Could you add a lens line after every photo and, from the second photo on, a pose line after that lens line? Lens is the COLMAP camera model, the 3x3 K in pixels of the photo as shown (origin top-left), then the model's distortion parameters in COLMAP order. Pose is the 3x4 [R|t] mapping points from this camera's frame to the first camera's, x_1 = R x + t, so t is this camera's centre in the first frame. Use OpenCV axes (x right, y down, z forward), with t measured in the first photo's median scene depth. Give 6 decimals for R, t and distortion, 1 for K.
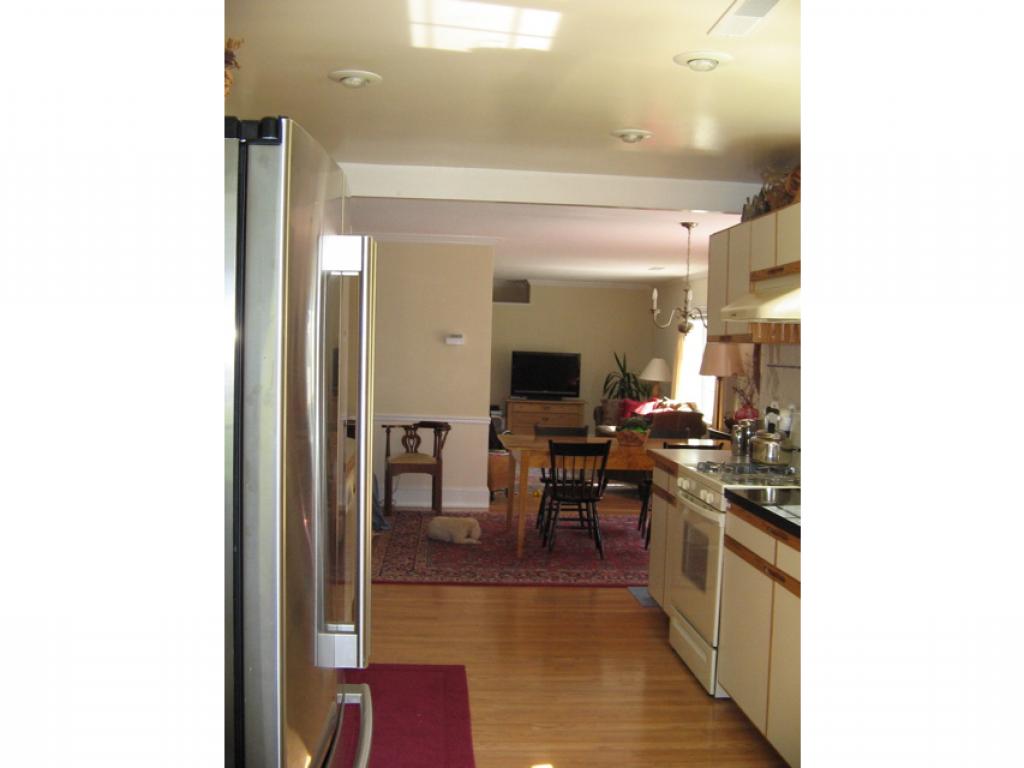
lens RADIAL K [[1018.6, 0, 512.0], [0, 1018.6, 384.0], [0, 0, 1]] dist [-0.144684, 0.013445]
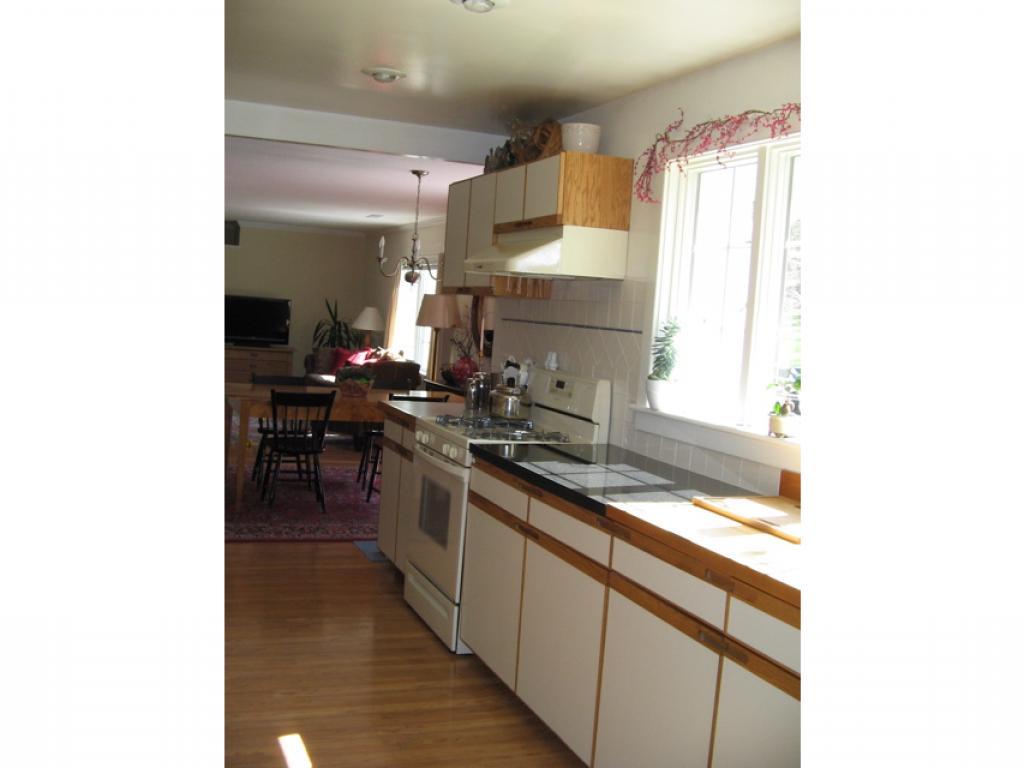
lens RADIAL K [[1018.6, 0, 512.0], [0, 1018.6, 384.0], [0, 0, 1]] dist [-0.144684, 0.013445]
pose [[0.956344, 0.015698, 0.291822, -0.024999], [-0.030412, 0.998481, 0.045953, -0.000686], [-0.290658, -0.052821, 0.955368, 0.026632]]
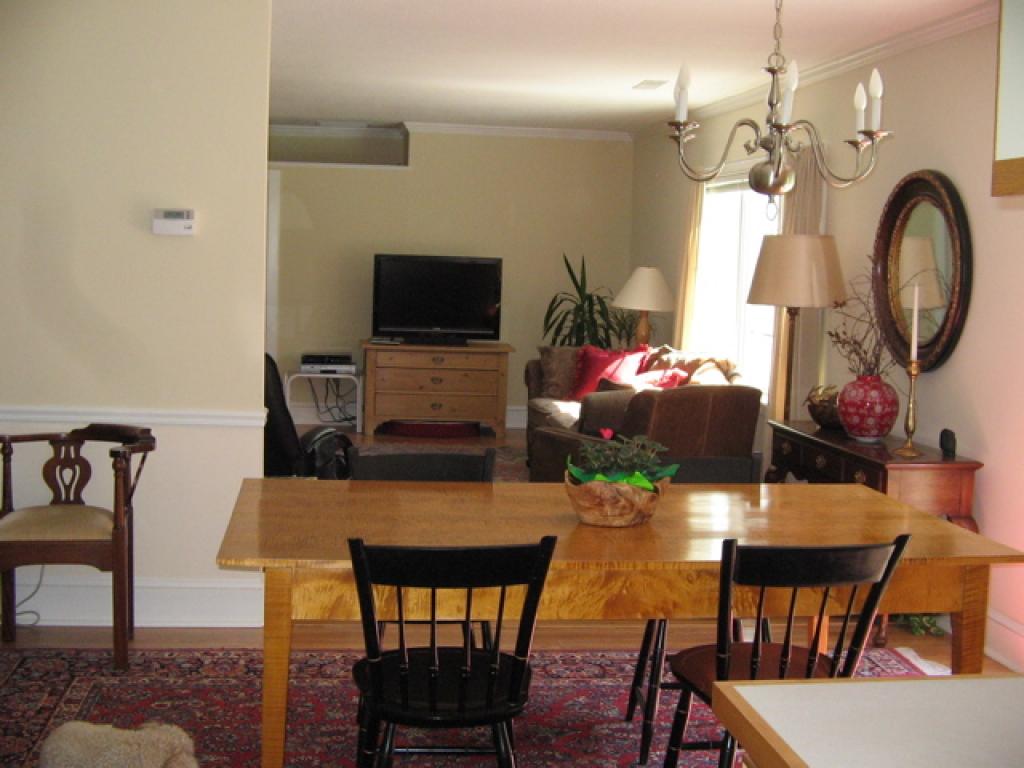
lens RADIAL K [[1387.9, 0, 512.0], [0, 1387.9, 384.0], [0, 0, 1]] dist [-0.098448, 0.013029]
pose [[0.998031, -0.006166, 0.062416, 0.060575], [0.002474, 0.998251, 0.059059, -0.015721], [-0.062671, -0.058788, 0.996301, 0.601658]]
